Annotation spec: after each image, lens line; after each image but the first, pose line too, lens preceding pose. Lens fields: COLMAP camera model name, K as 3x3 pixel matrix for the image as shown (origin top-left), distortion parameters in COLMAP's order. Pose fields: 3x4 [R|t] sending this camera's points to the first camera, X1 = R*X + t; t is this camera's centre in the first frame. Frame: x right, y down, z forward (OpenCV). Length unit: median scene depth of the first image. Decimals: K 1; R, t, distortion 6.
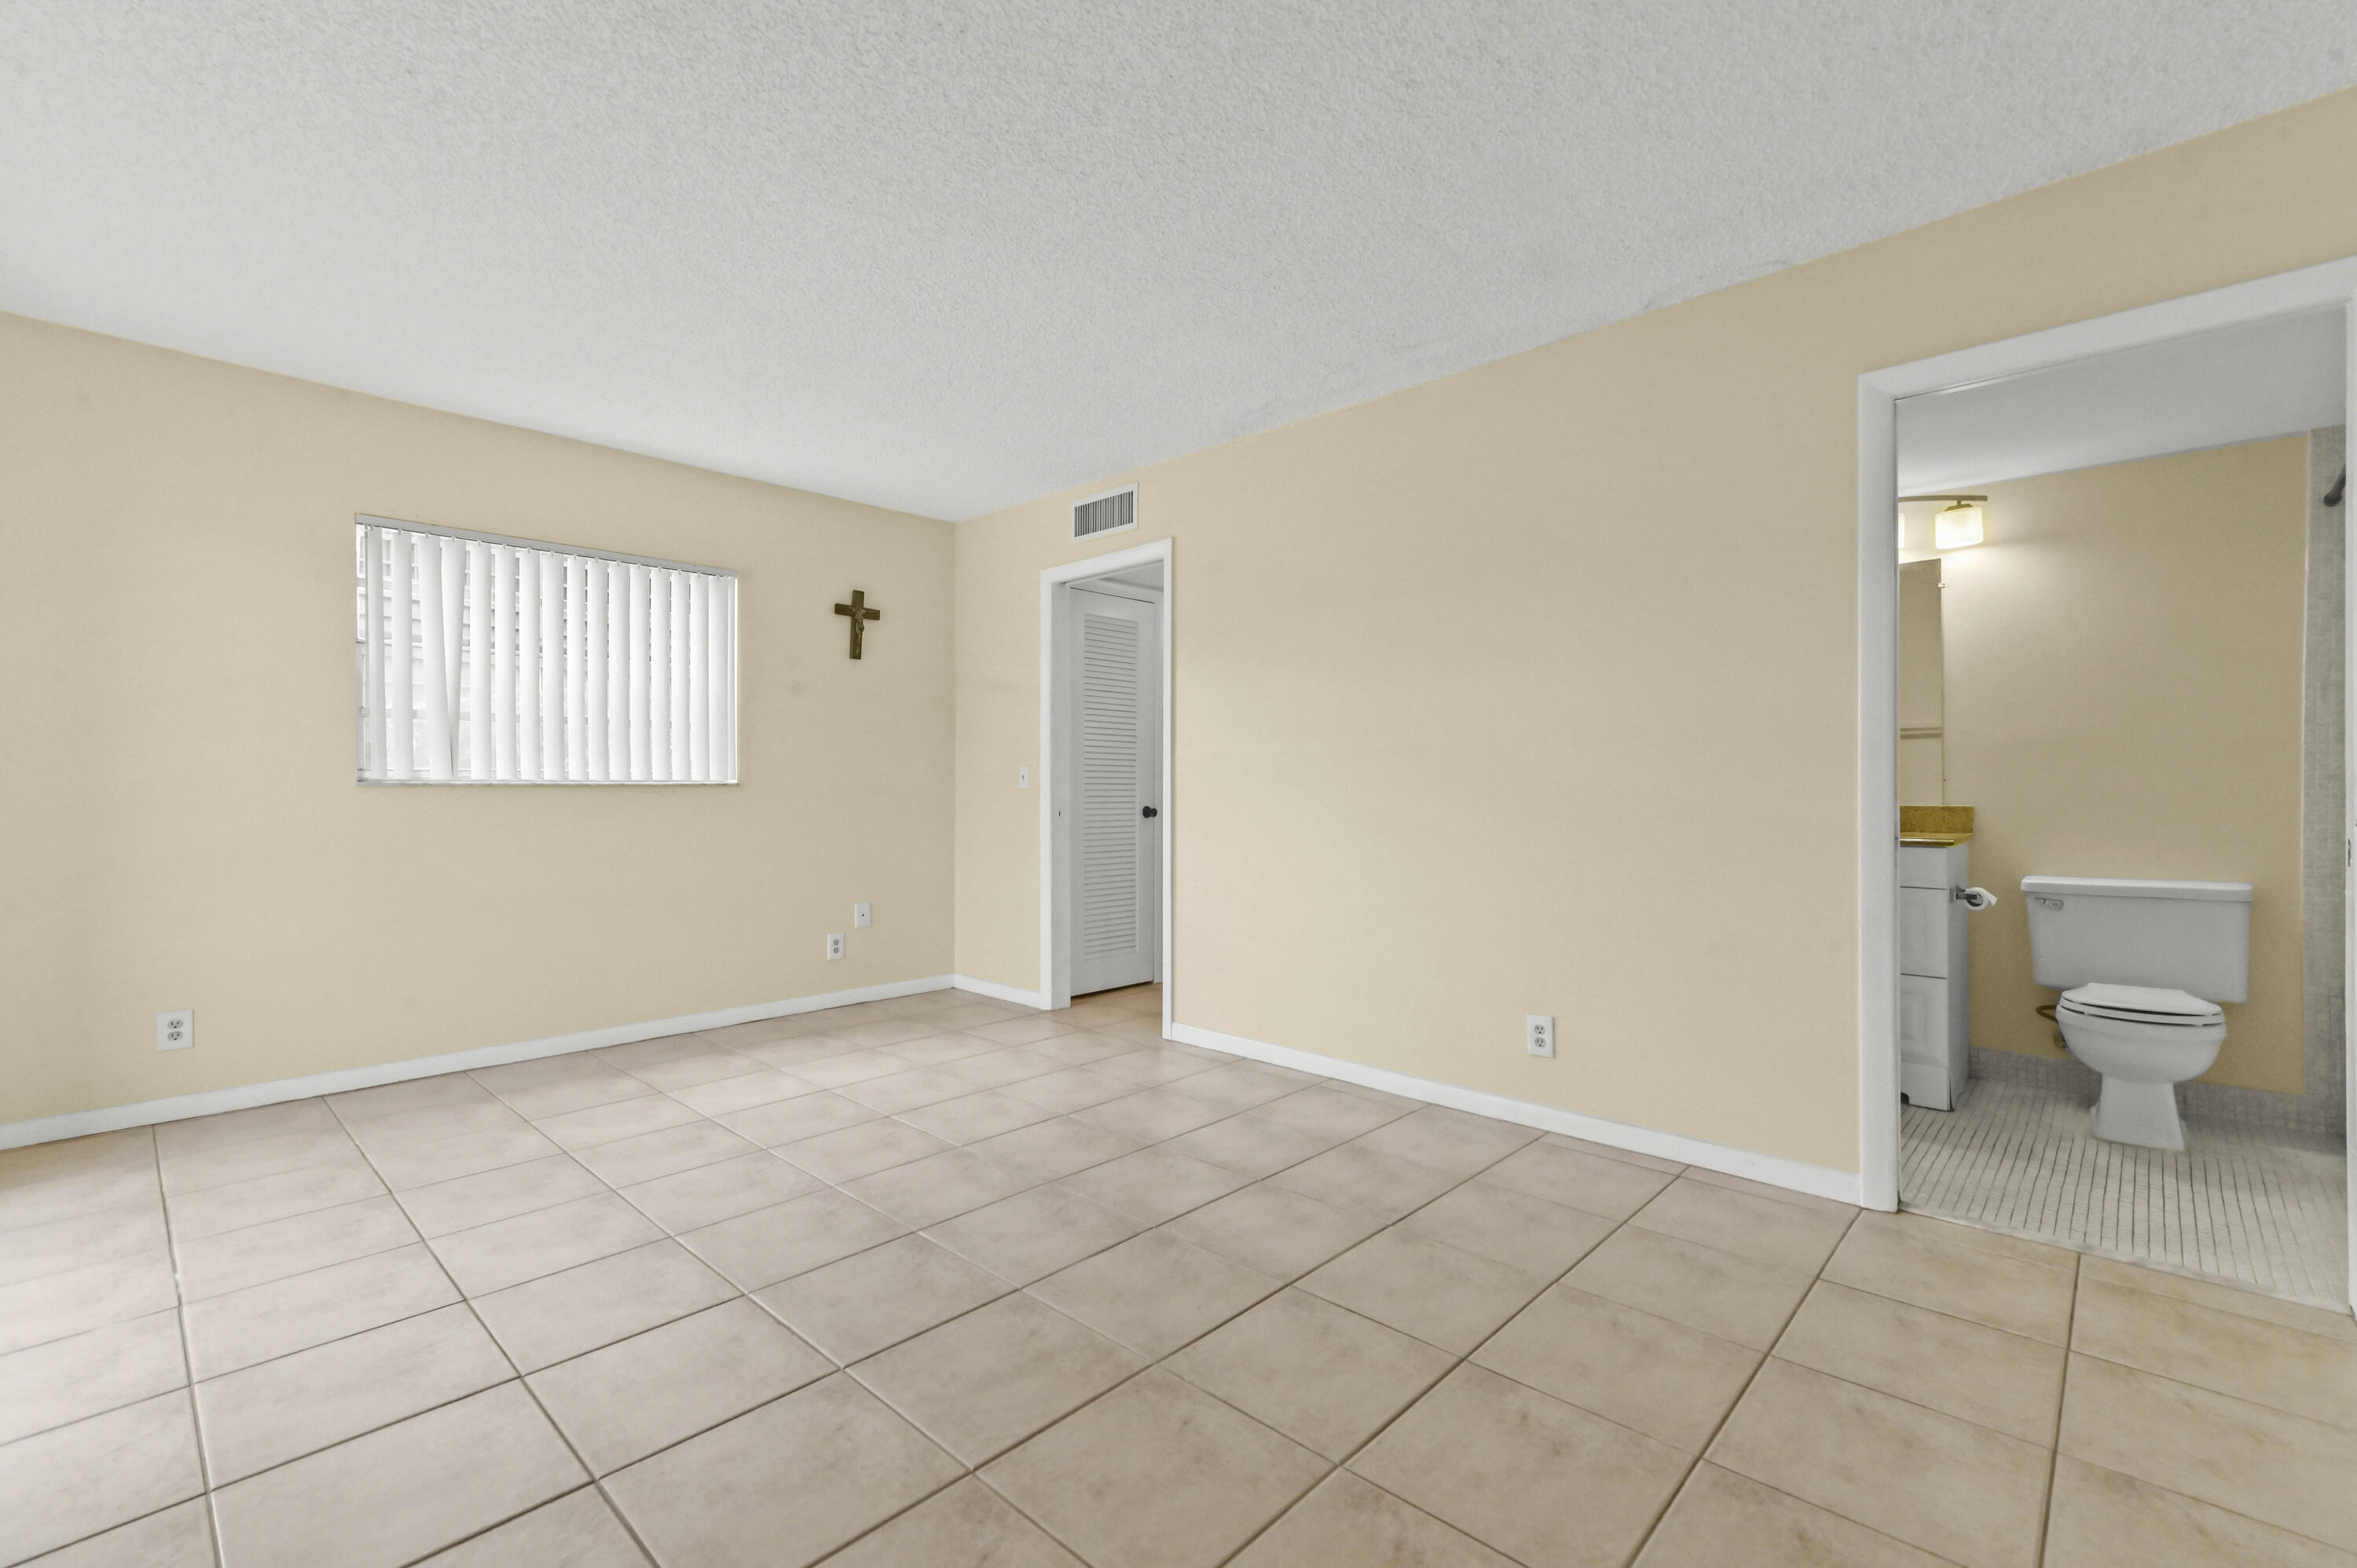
lens RADIAL K [[1045.6, 0, 1178.5], [0, 1045.6, 784.0], [0, 0, 1]] dist [0.045518, 0.000265]
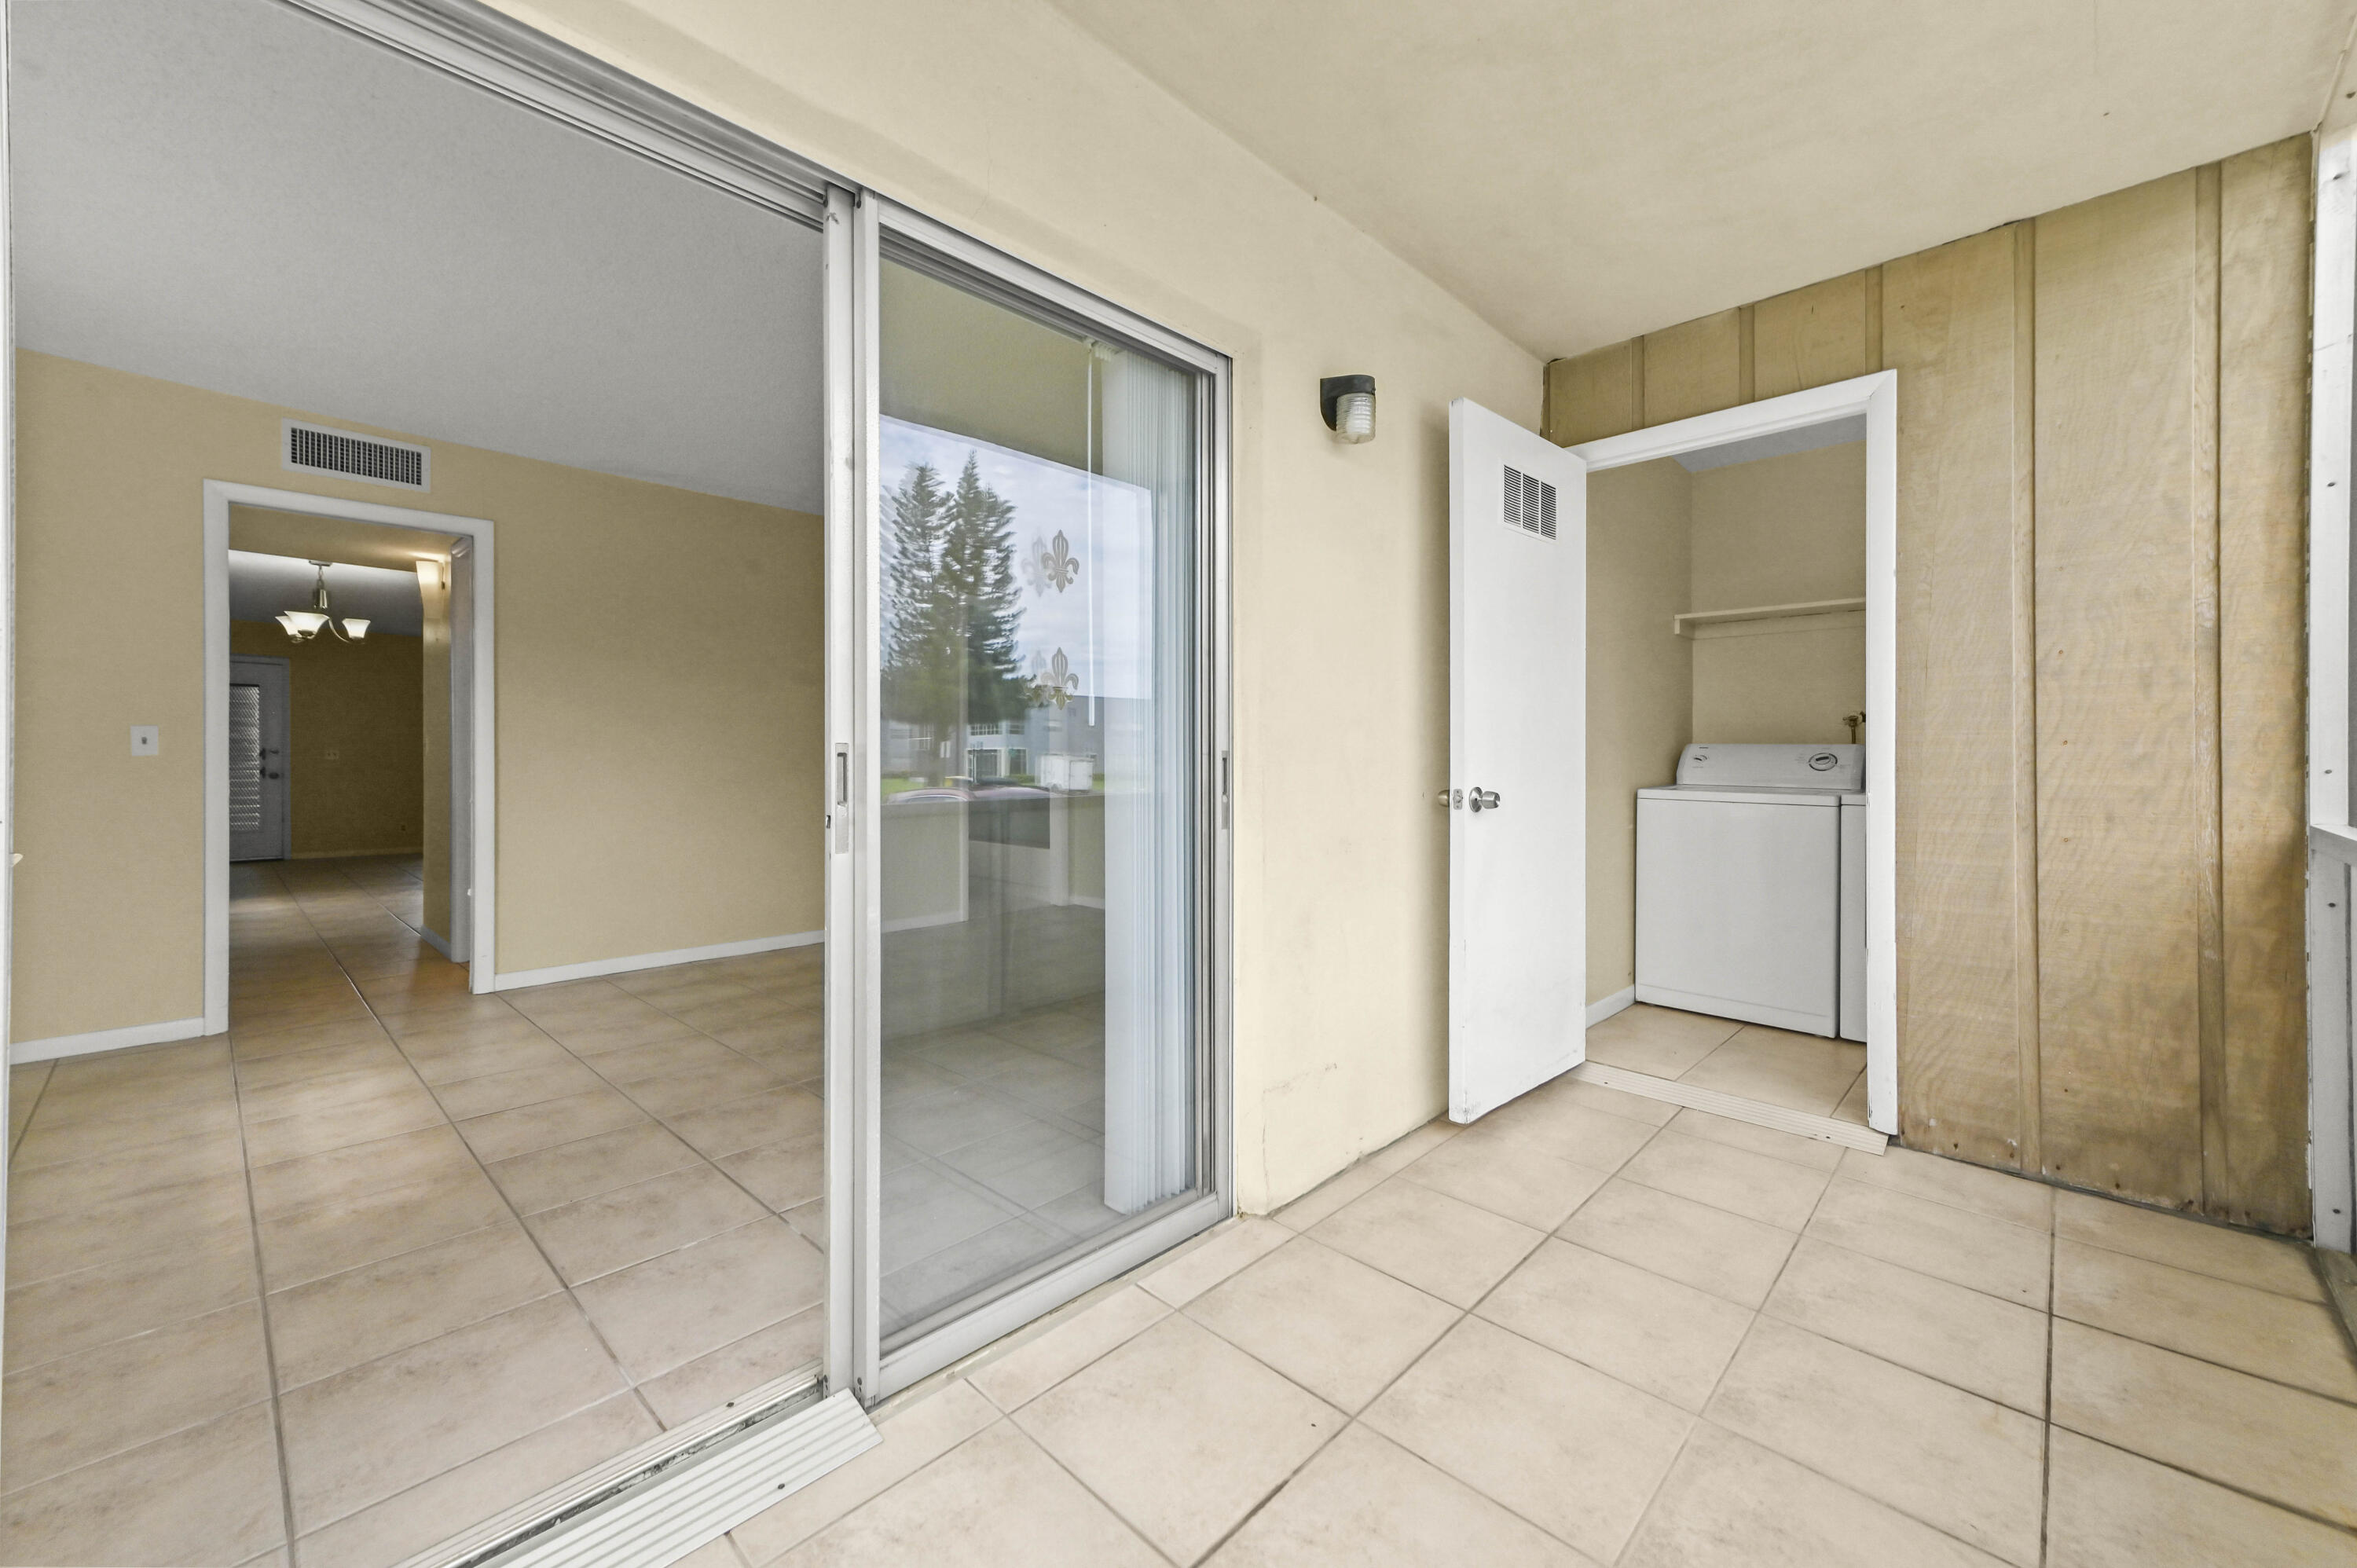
lens RADIAL K [[926.6, 0, 1172.2], [0, 926.6, 772.0], [0, 0, 1]] dist [0.010854, -0.000053]
pose [[-0.016652, -0.009223, 0.999819, -1.408789], [0.009412, 0.999912, 0.009381, 0.027192], [-0.999817, 0.009567, -0.016564, 0.475829]]
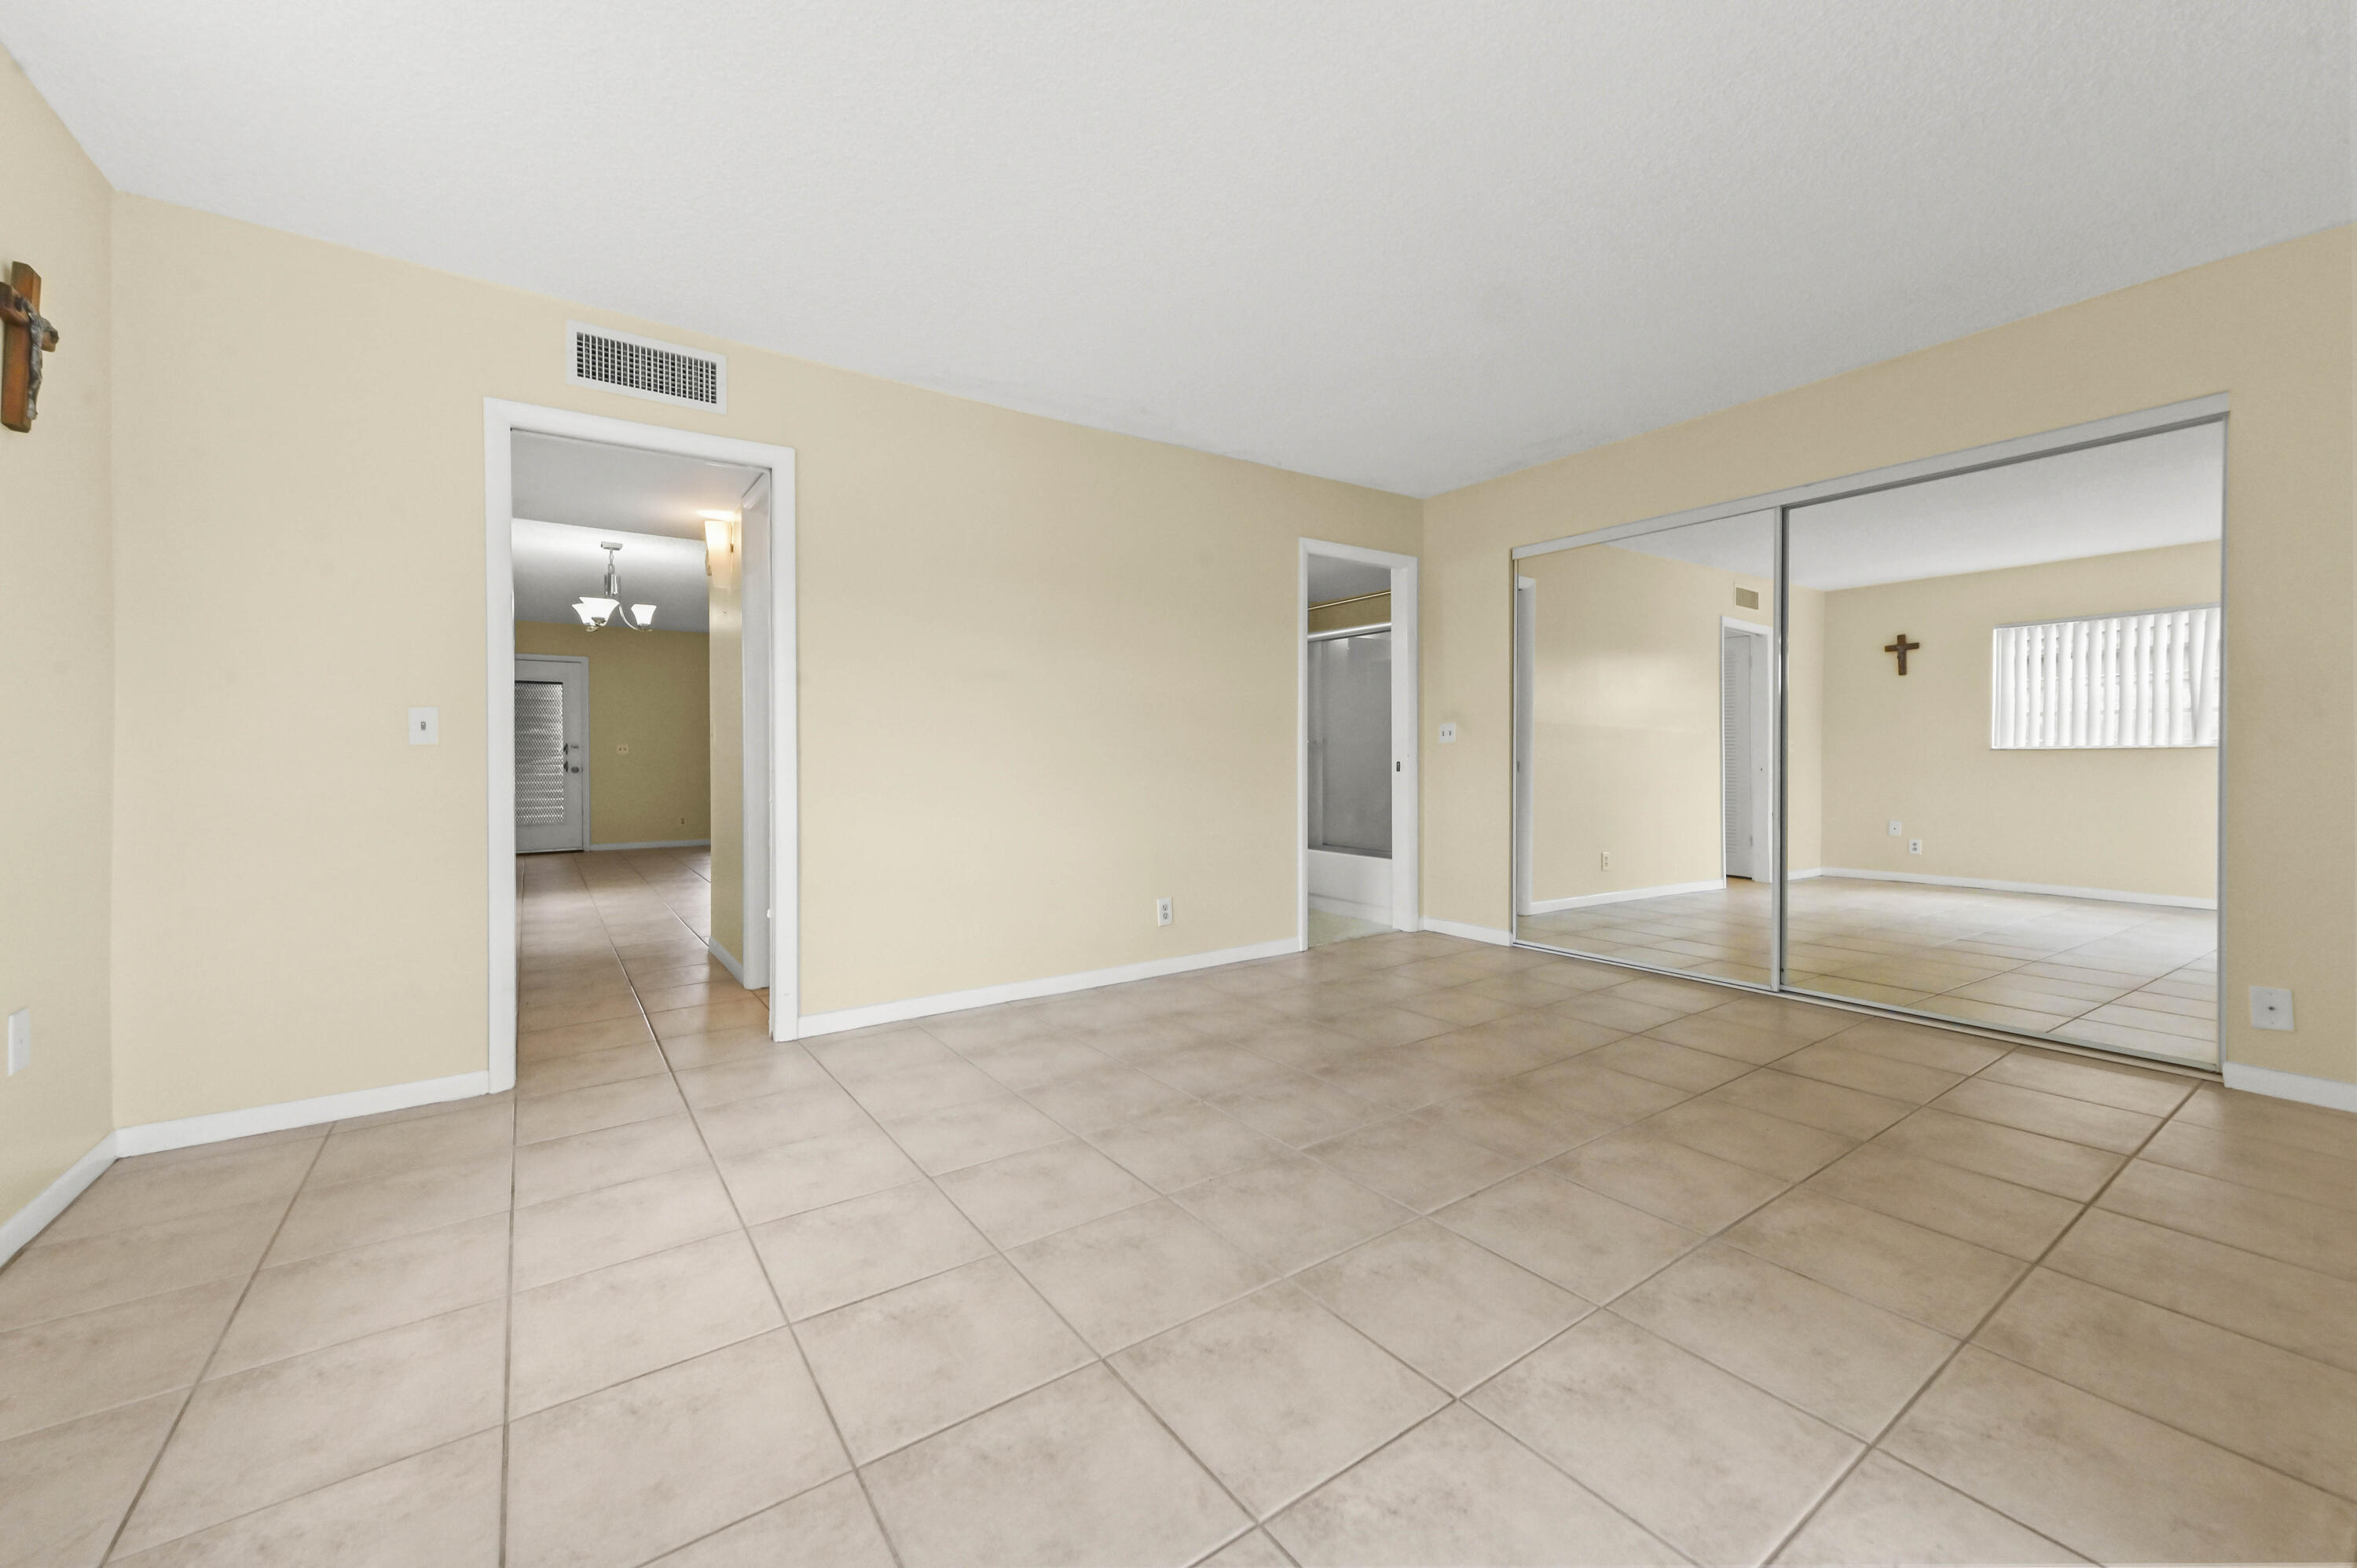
lens RADIAL K [[926.6, 0, 1172.2], [0, 926.6, 772.0], [0, 0, 1]] dist [0.010854, -0.000053]
pose [[0.181126, -0.016197, 0.983327, -1.009881], [0.012934, 0.999817, 0.014086, 0.029841], [-0.983375, 0.010167, 0.181302, 0.822646]]
